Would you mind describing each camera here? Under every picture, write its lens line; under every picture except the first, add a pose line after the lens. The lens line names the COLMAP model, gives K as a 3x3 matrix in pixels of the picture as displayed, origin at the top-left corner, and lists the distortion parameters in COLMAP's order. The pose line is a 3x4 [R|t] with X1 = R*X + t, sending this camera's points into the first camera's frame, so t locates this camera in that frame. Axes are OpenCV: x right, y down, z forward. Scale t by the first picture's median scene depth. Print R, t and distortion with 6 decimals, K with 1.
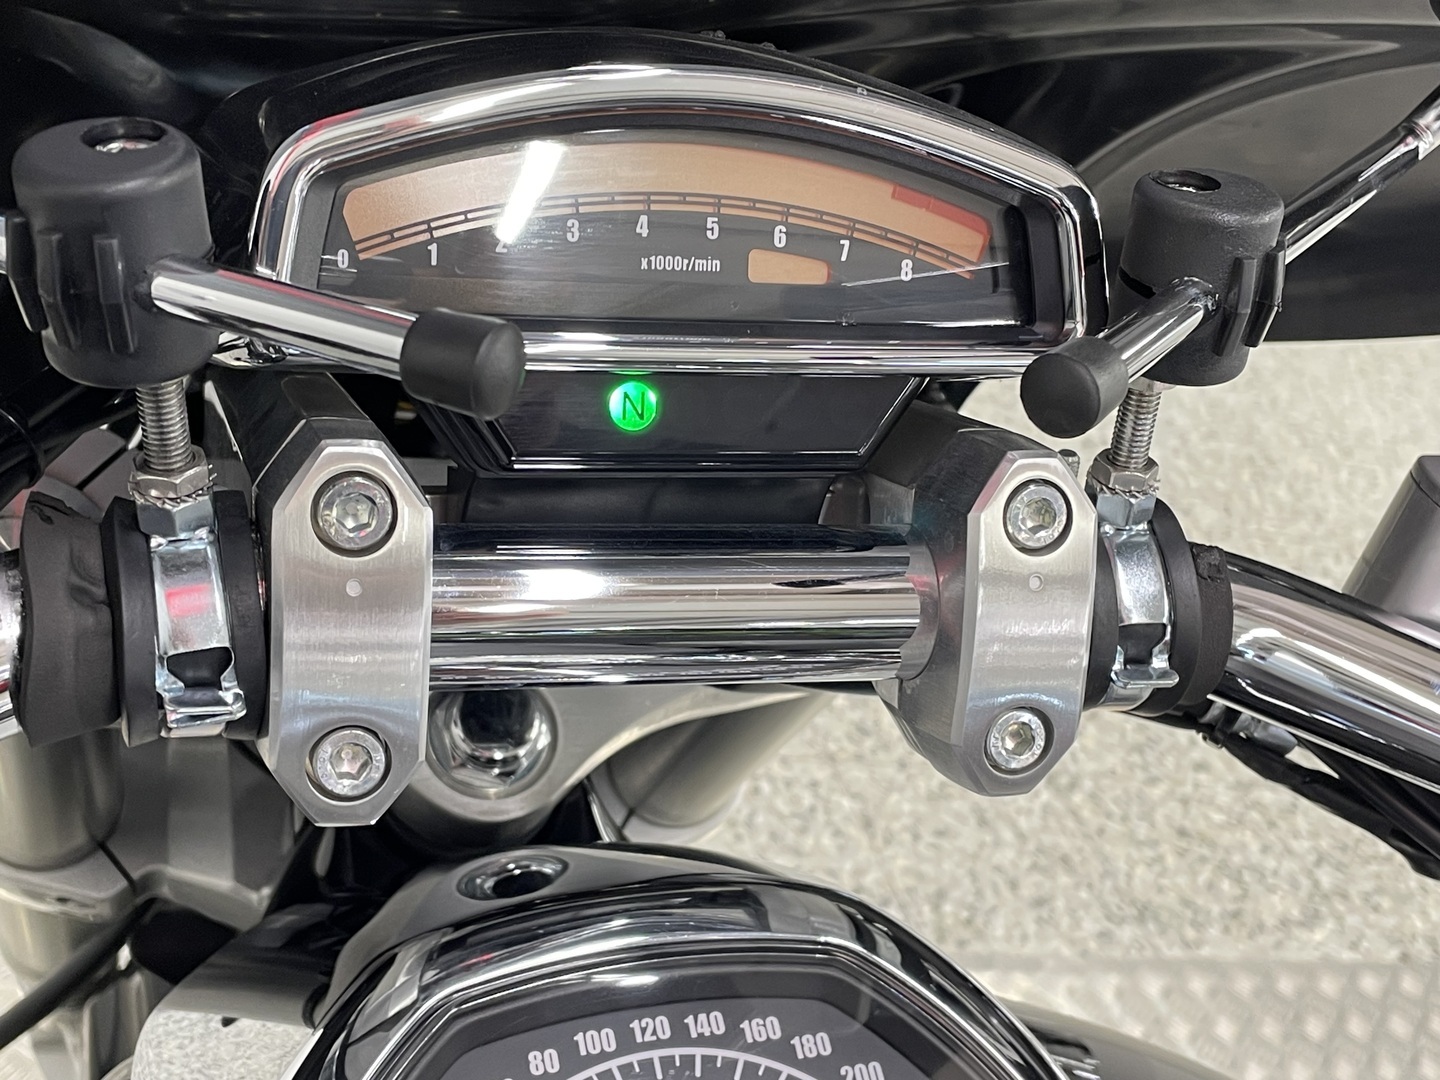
lens RADIAL K [[1941.3, 0, 720.0], [0, 1941.3, 541.2], [0, 0, 1]] dist [0.024127, -0.008870]
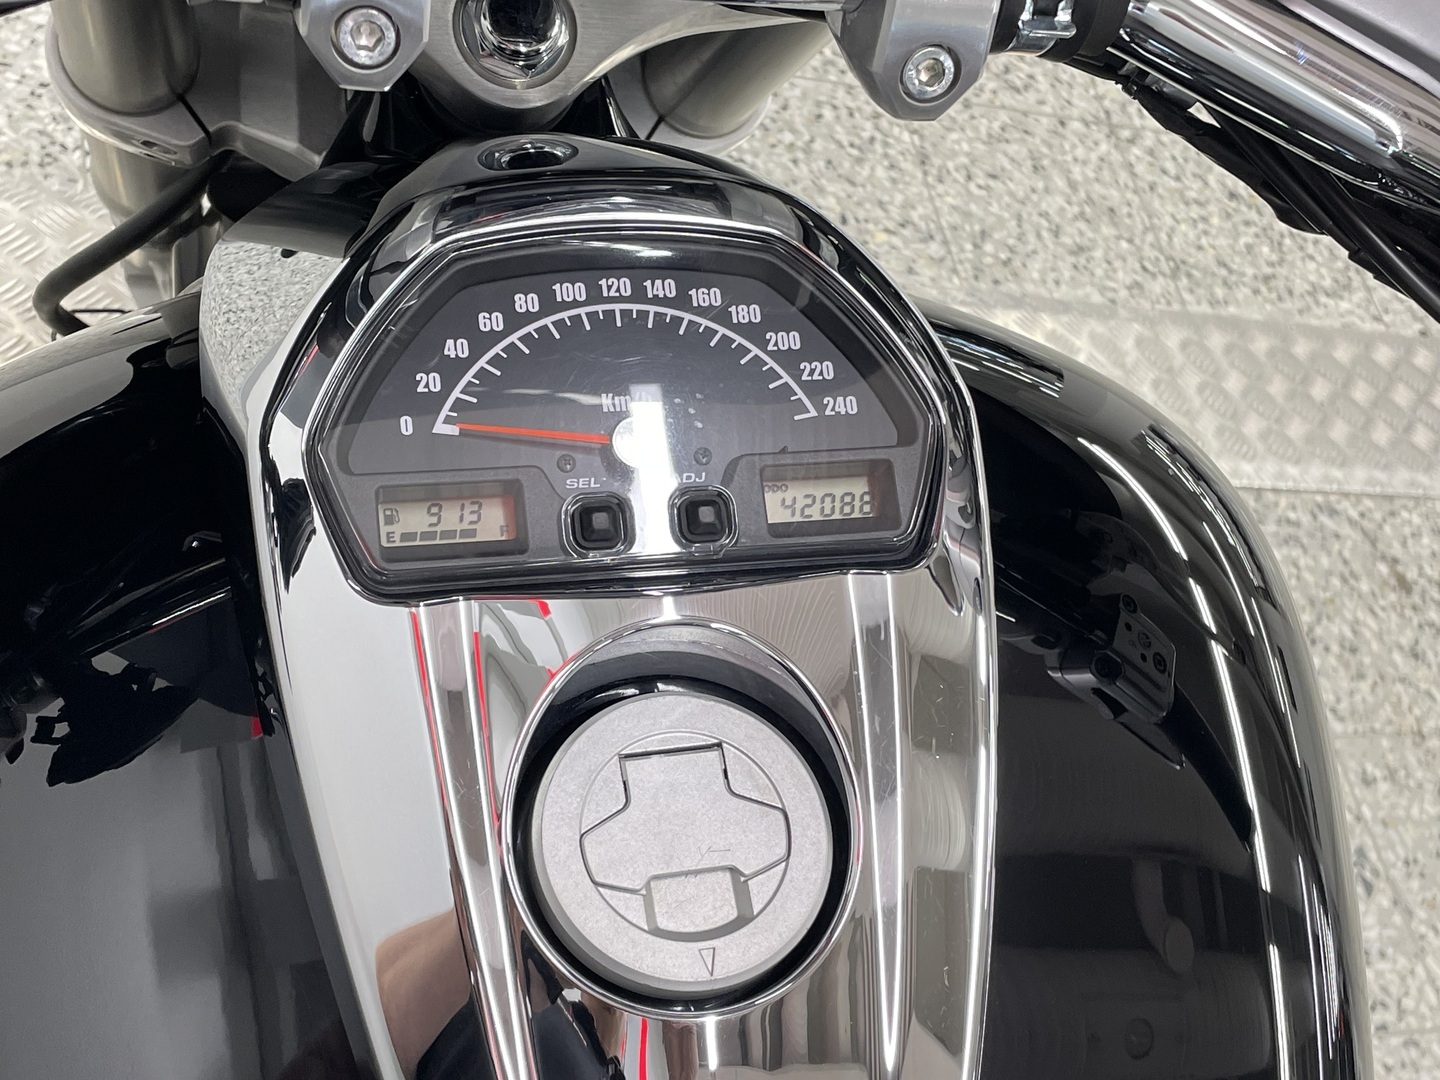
lens RADIAL K [[1950.9, 0, 719.0], [0, 1950.9, 539.4], [0, 0, 1]] dist [0.256680, -0.868215]
pose [[0.994242, 0.101868, -0.033246, 0.055576], [-0.085009, 0.938716, 0.334046, -0.013711], [0.065237, -0.329296, 0.941970, -0.144092]]
